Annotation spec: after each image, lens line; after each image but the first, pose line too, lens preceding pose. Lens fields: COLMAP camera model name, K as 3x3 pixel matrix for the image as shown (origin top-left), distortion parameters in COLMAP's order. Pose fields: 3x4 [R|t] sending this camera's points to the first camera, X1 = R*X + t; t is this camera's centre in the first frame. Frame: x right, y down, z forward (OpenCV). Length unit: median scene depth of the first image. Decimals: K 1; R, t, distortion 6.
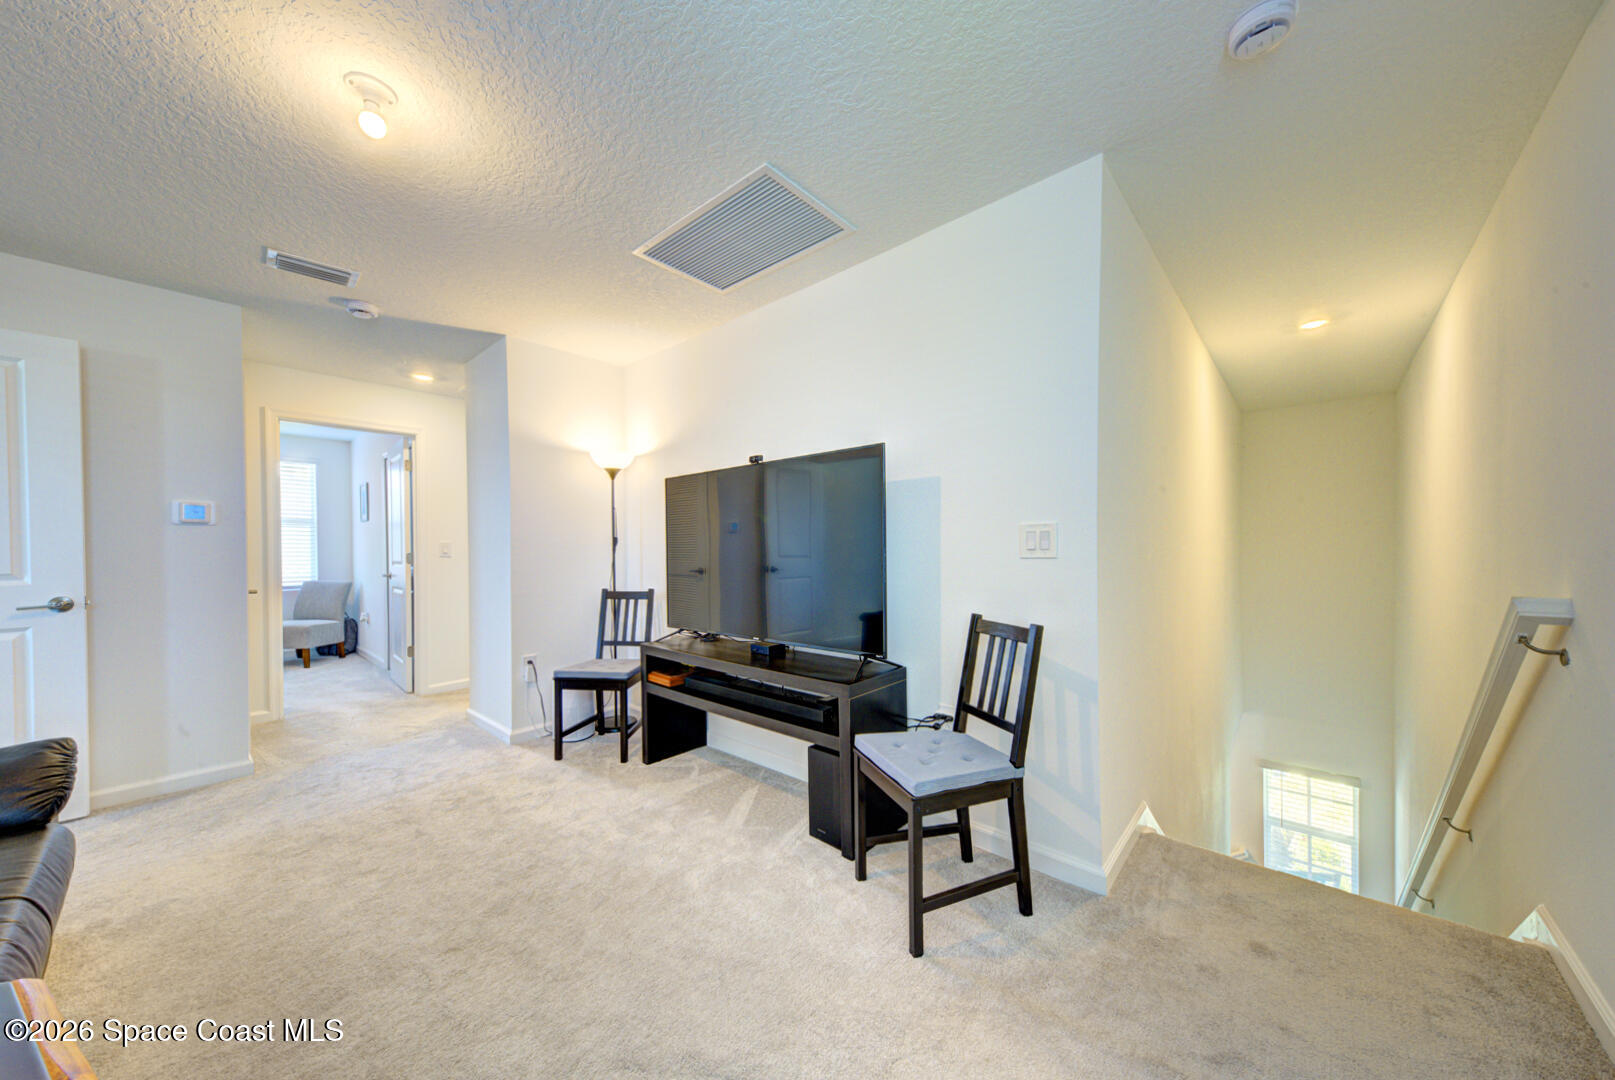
lens RADIAL K [[542.9, 0, 803.7], [0, 542.9, 555.1], [0, 0, 1]] dist [0.000898, 0.000035]
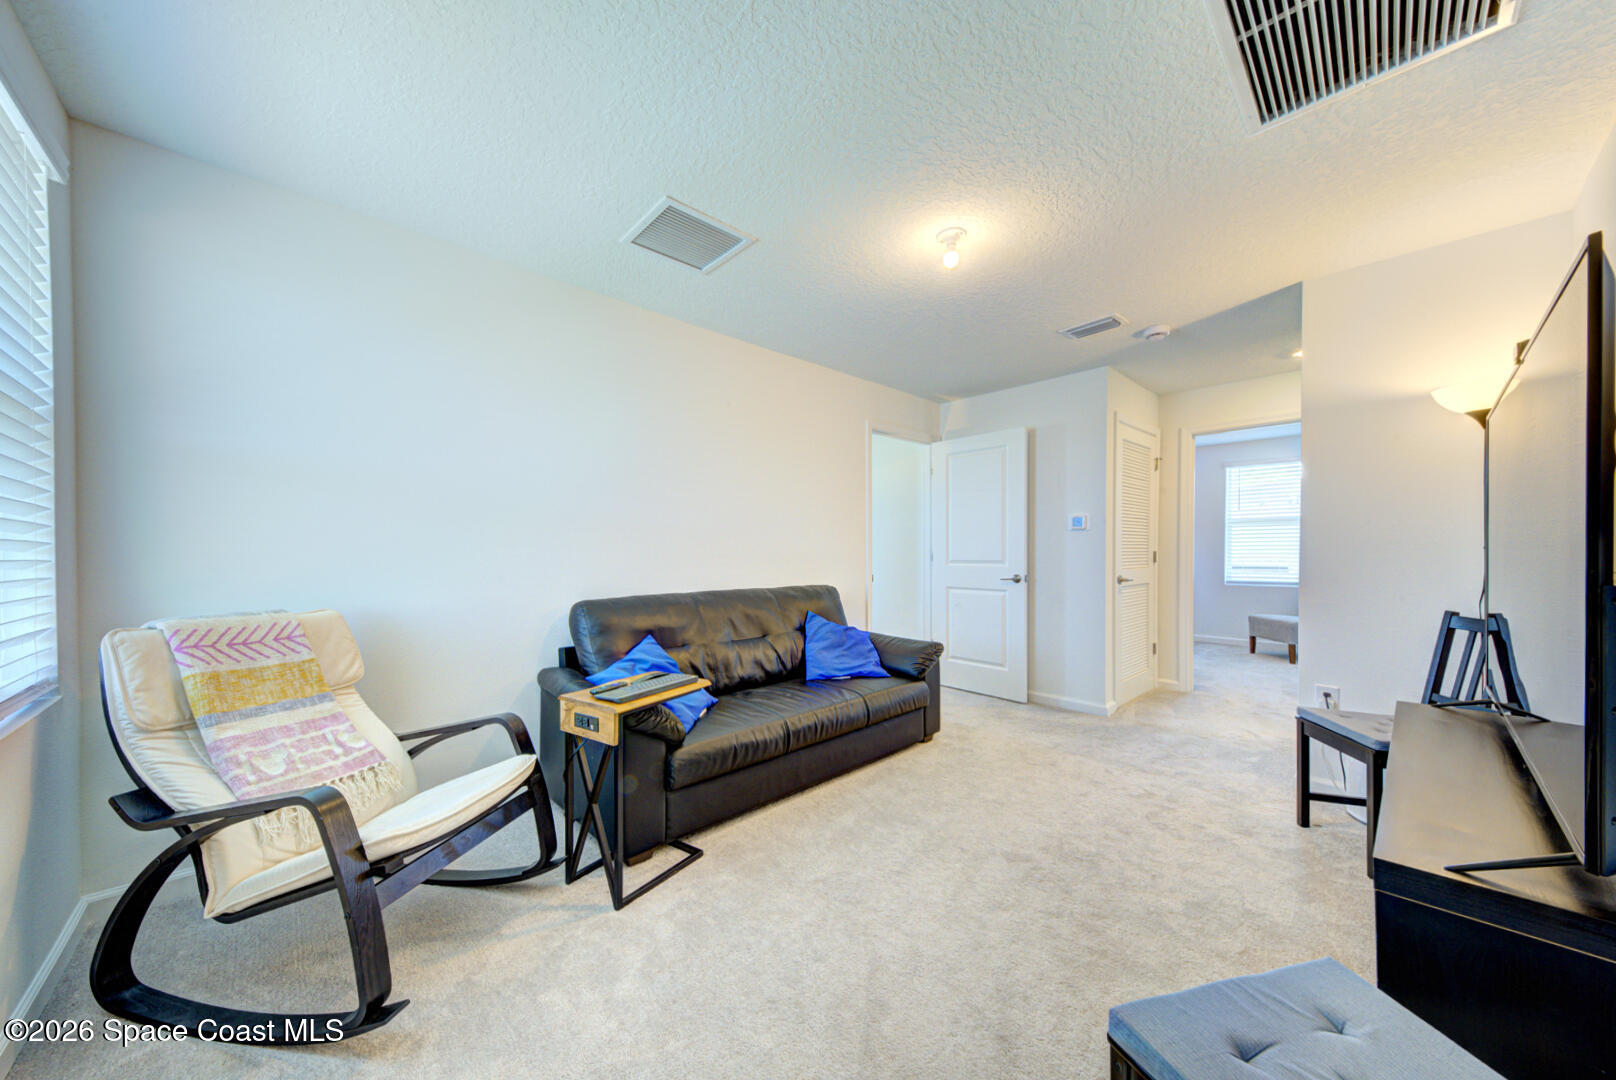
lens RADIAL K [[543.2, 0, 804.2], [0, 543.2, 555.1], [0, 0, 1]] dist [0.000898, 0.000035]
pose [[-0.101369, 0.014928, -0.994737, 0.407628], [-0.007741, 0.999845, 0.015794, -0.007241], [0.994819, 0.009302, -0.101238, 0.428736]]
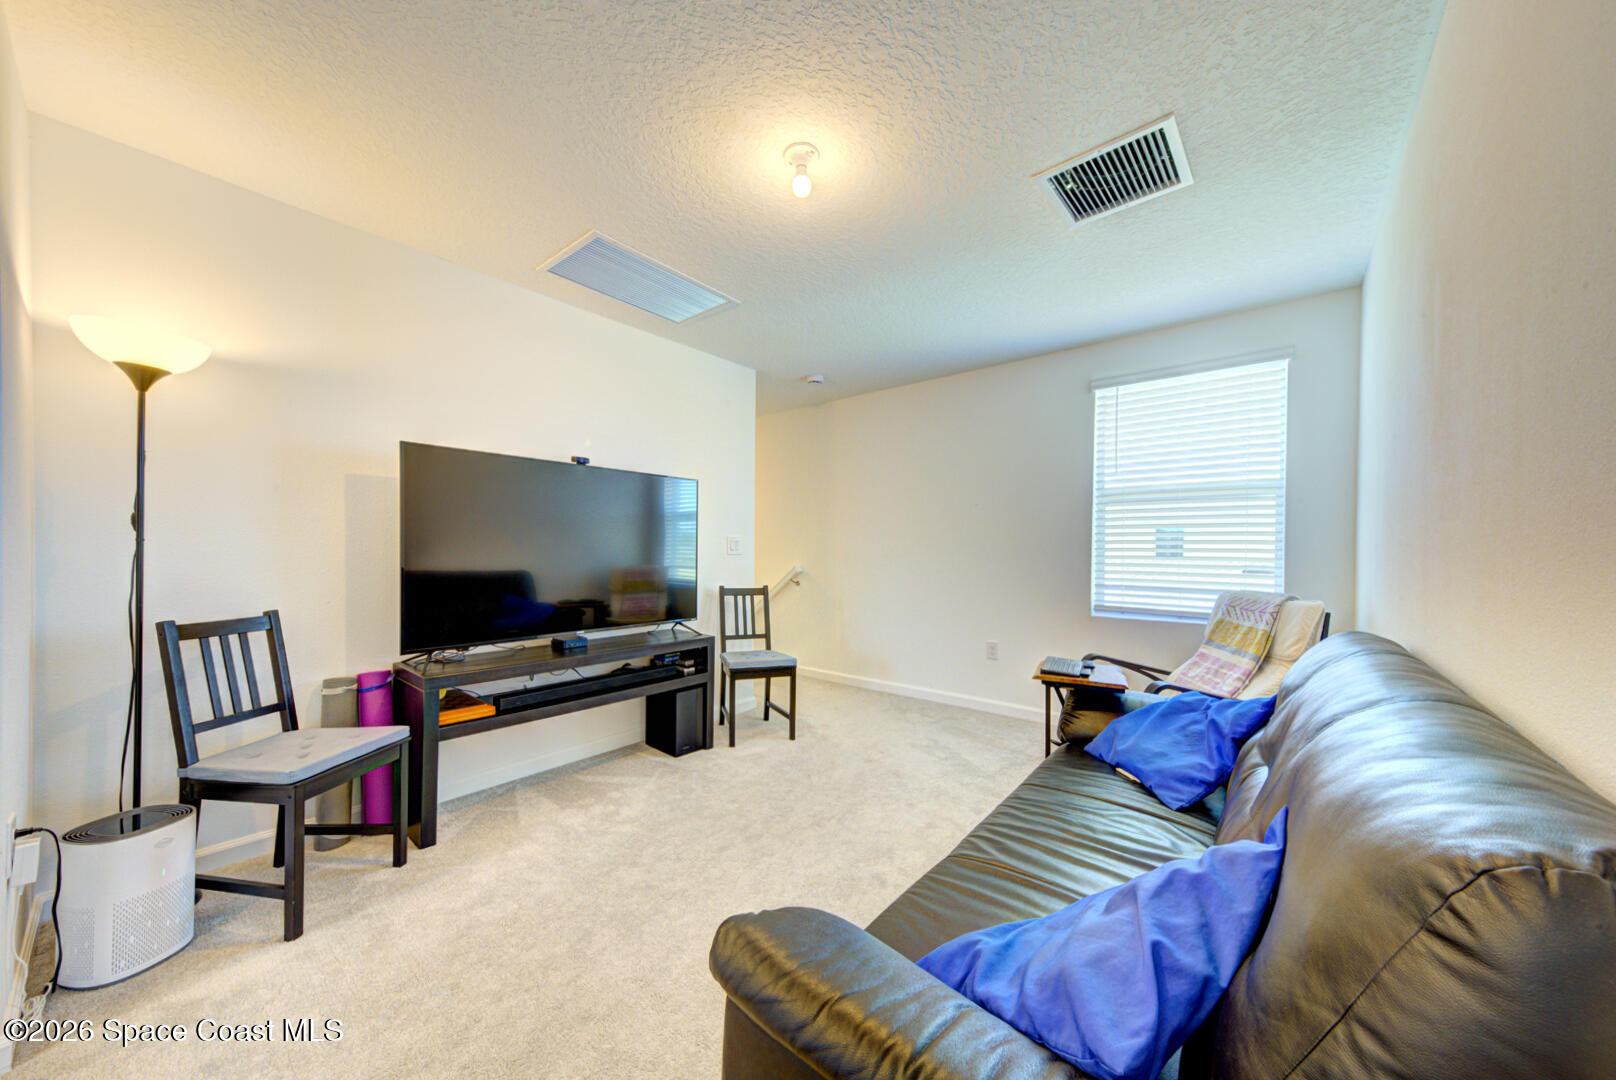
lens RADIAL K [[543.2, 0, 804.2], [0, 543.2, 555.1], [0, 0, 1]] dist [0.000898, 0.000035]
pose [[-0.024629, 0.004025, 0.999689, -1.093000], [0.005894, 0.999975, -0.003881, 0.011772], [-0.999679, 0.005797, -0.024652, 0.570530]]
